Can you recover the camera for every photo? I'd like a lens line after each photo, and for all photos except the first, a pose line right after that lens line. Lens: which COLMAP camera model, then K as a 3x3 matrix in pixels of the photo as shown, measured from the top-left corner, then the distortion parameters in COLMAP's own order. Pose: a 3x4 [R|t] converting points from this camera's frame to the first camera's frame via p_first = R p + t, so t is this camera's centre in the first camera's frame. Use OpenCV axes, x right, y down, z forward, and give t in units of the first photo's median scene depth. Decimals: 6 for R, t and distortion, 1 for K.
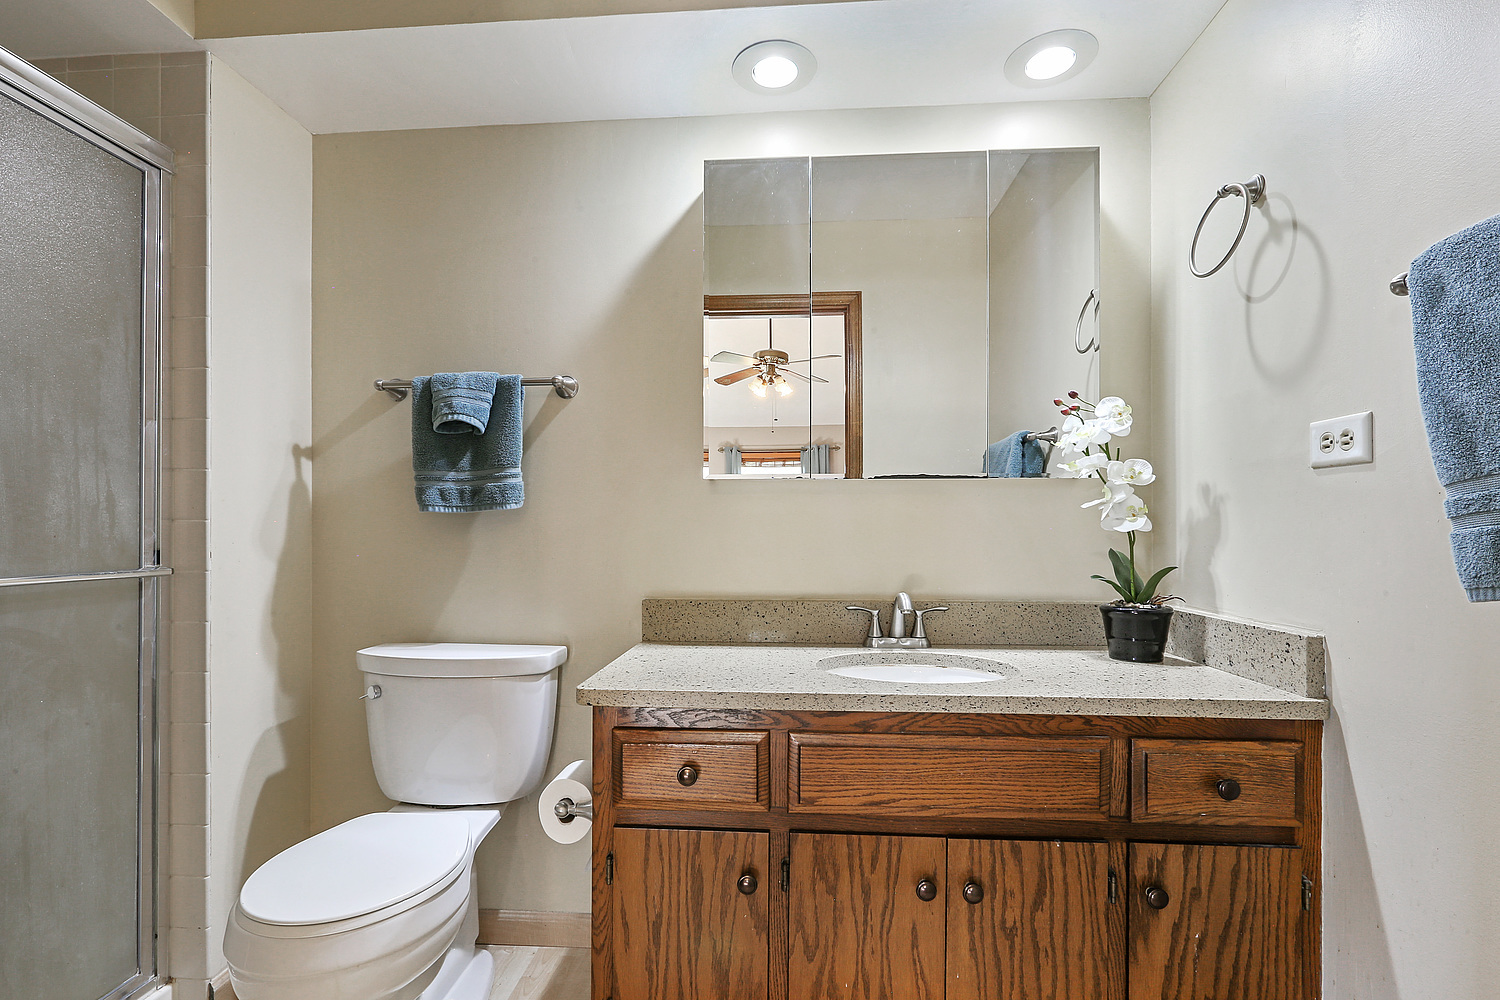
lens RADIAL K [[664.0, 0, 749.9], [0, 664.0, 540.3], [0, 0, 1]] dist [-0.000035, -0.000063]
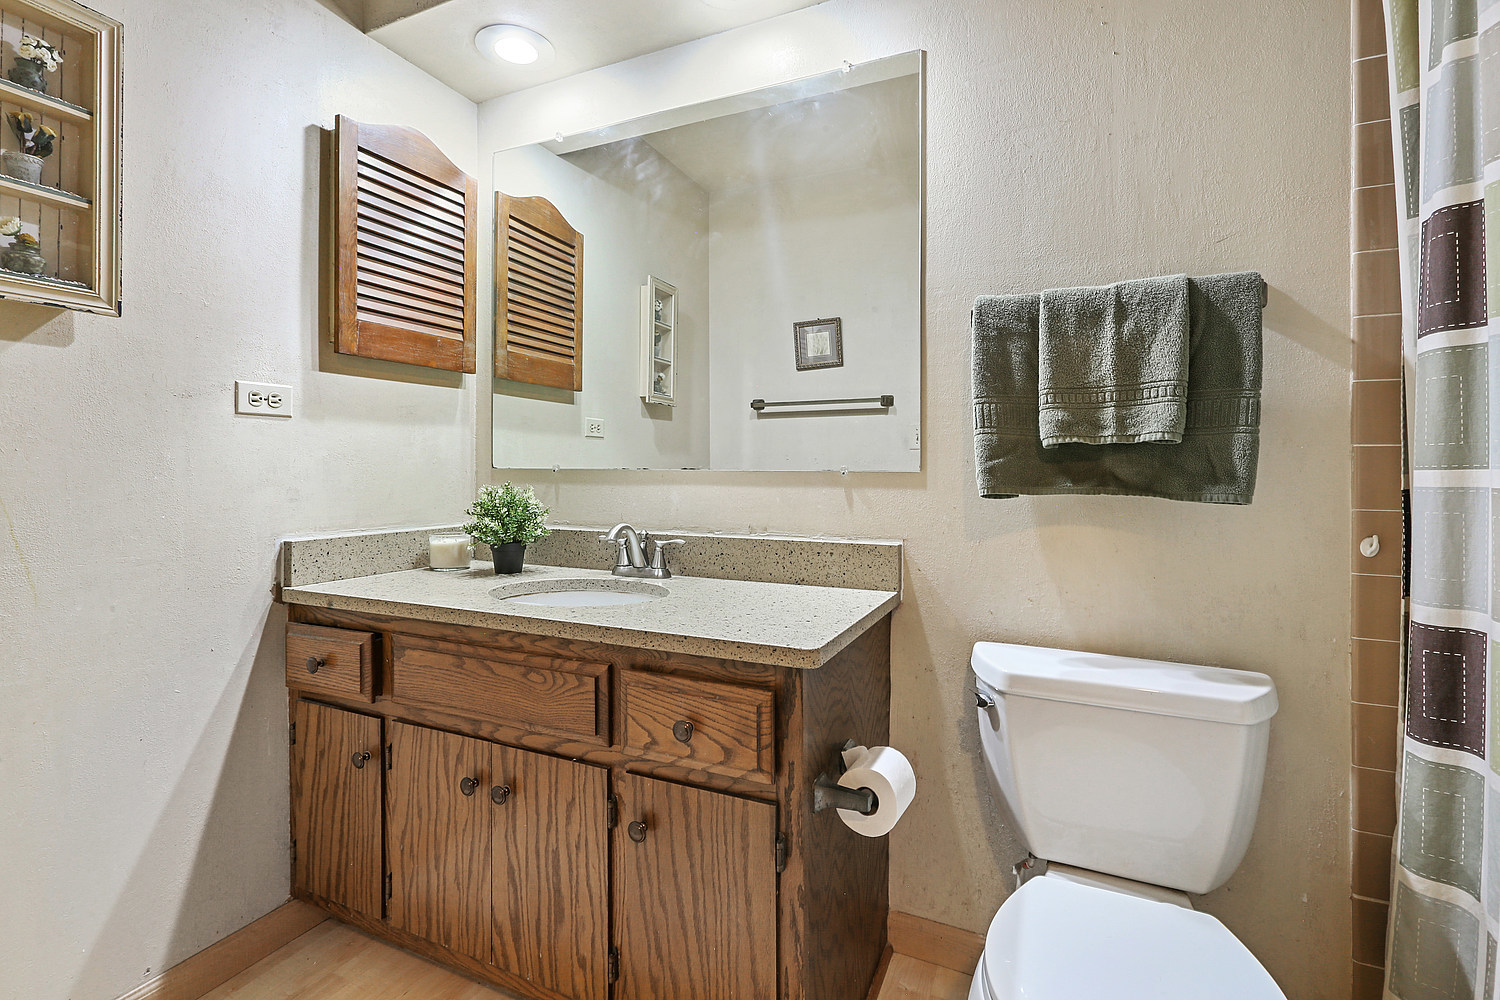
lens RADIAL K [[687.4, 0, 752.9], [0, 687.4, 479.9], [0, 0, 1]] dist [0.012629, -0.000033]
pose [[0.936472, 0.002203, -0.350736, 0.783224], [-0.001665, 0.999997, 0.001838, 0.003089], [0.350739, -0.001137, 0.936472, 0.024779]]
